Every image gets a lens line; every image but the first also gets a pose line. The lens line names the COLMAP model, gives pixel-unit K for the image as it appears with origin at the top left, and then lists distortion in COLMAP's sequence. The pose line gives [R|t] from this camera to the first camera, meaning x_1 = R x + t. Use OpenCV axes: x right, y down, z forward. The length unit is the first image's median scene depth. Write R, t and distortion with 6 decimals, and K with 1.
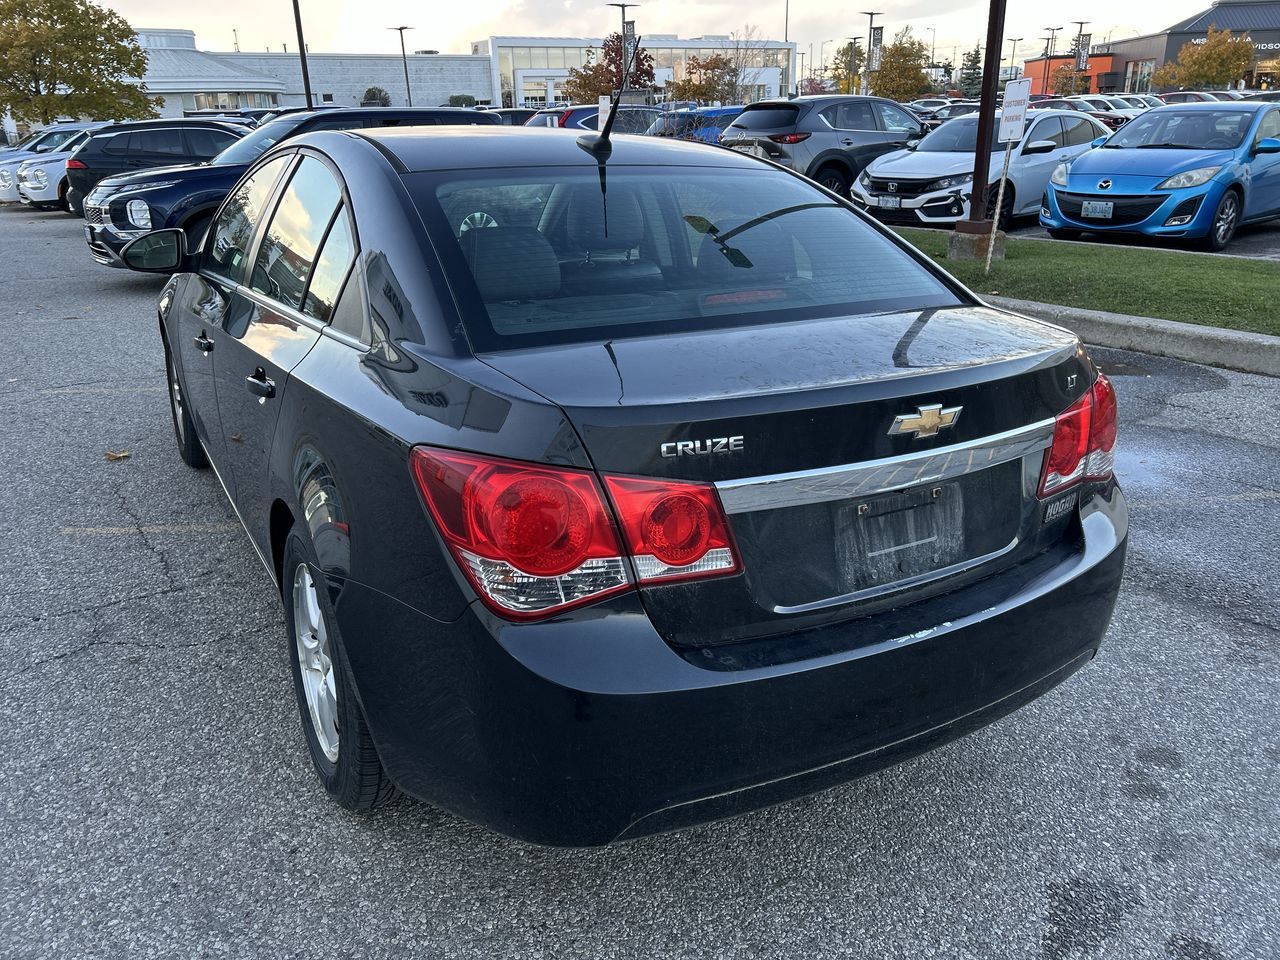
lens RADIAL K [[954.2, 0, 636.4], [0, 954.2, 463.7], [0, 0, 1]] dist [0.061237, -0.062495]
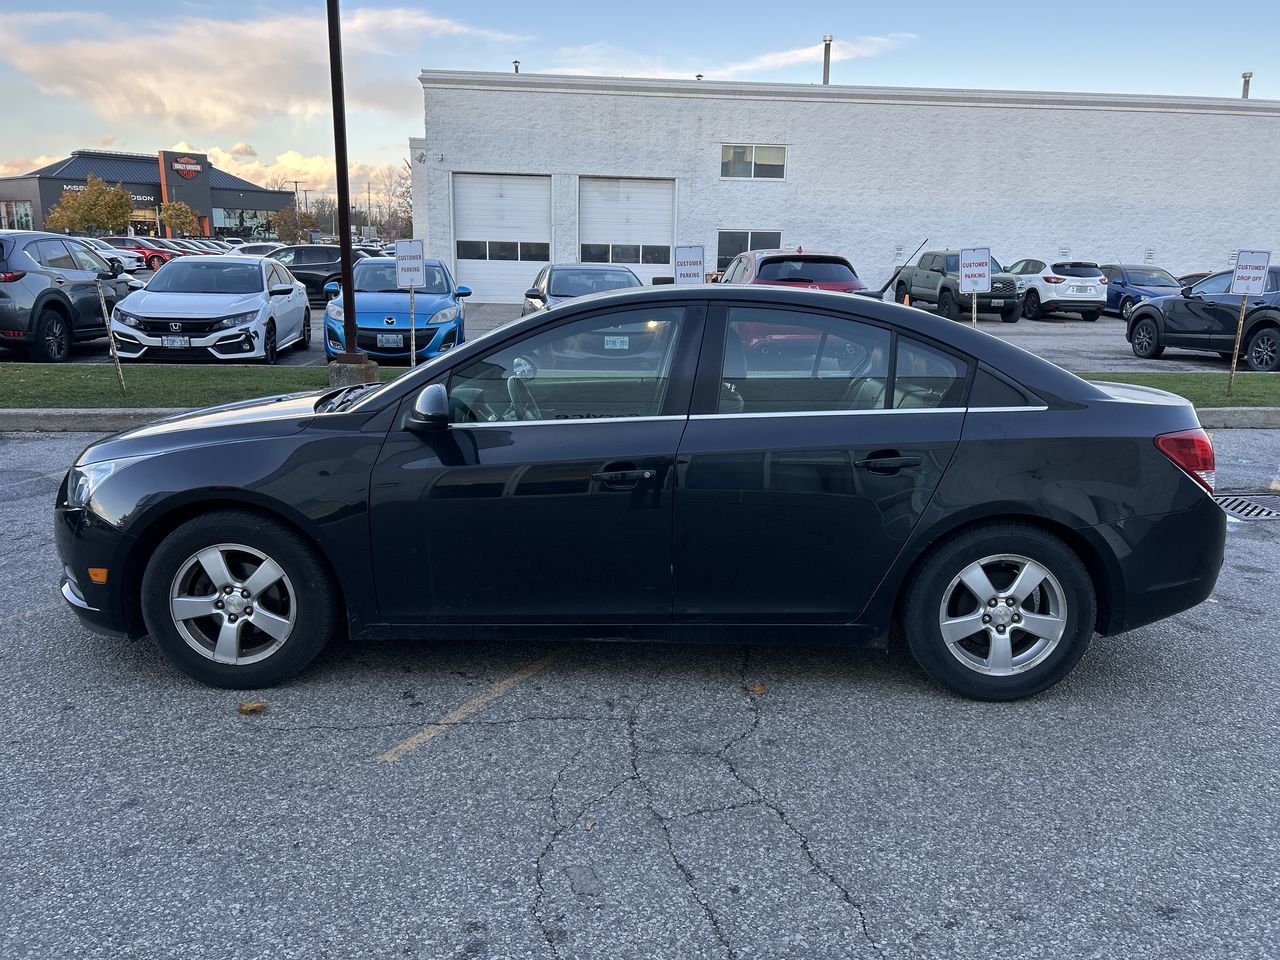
lens RADIAL K [[949.7, 0, 640.0], [0, 949.7, 480.0], [0, 0, 1]] dist [0.063061, -0.067118]
pose [[0.509056, -0.164842, 0.844801, -0.362452], [0.262860, 0.964374, 0.029781, -0.039897], [-0.819614, 0.206904, 0.534251, 0.113475]]
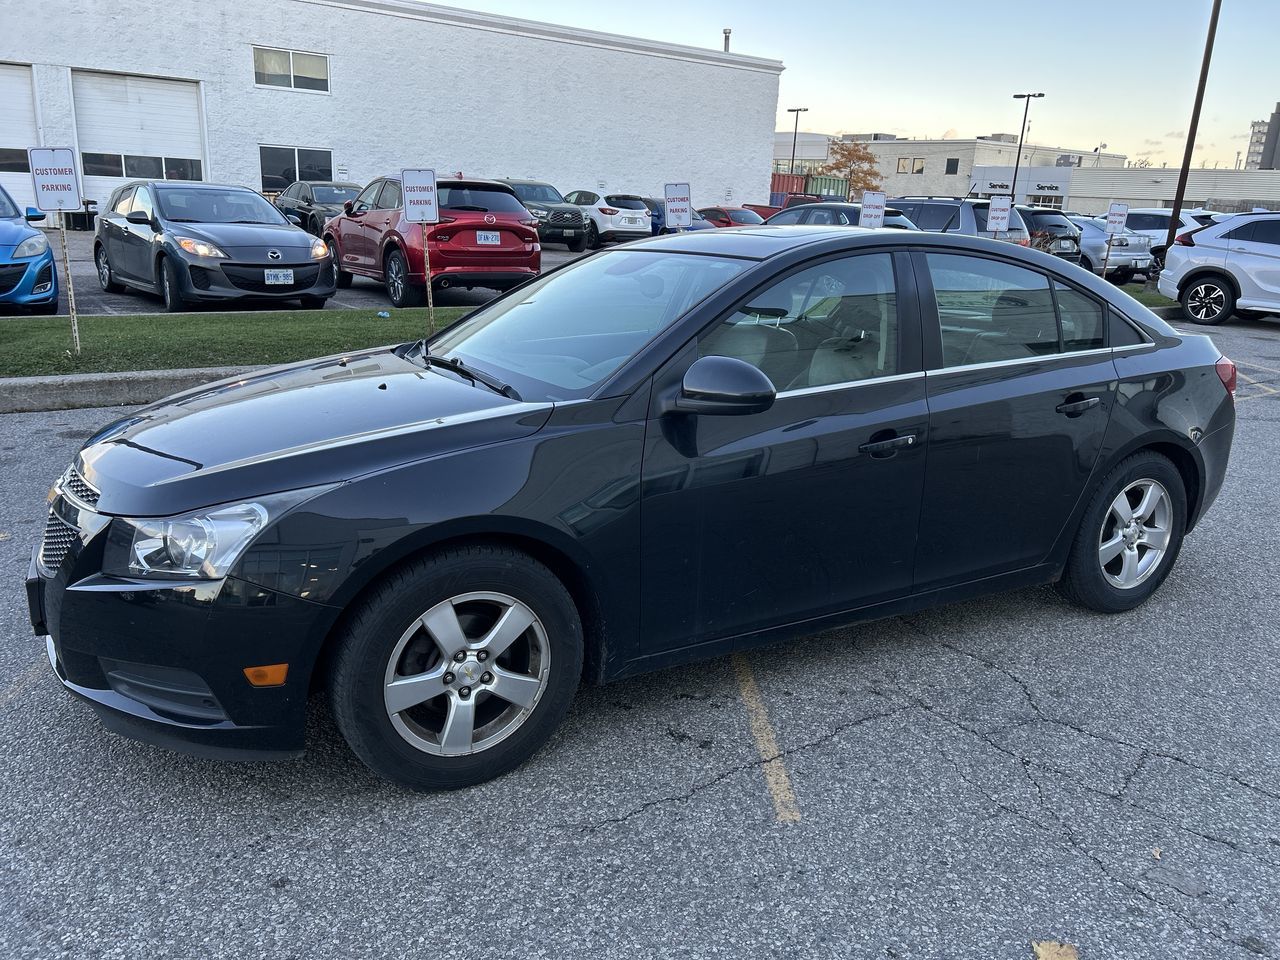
lens RADIAL K [[952.8, 0, 640.9], [0, 952.8, 465.8], [0, 0, 1]] dist [0.063651, -0.068160]
pose [[0.017002, -0.246899, 0.968892, -0.379224], [0.295075, 0.927111, 0.231075, -0.109256], [-0.955323, 0.281967, 0.088616, 0.314366]]
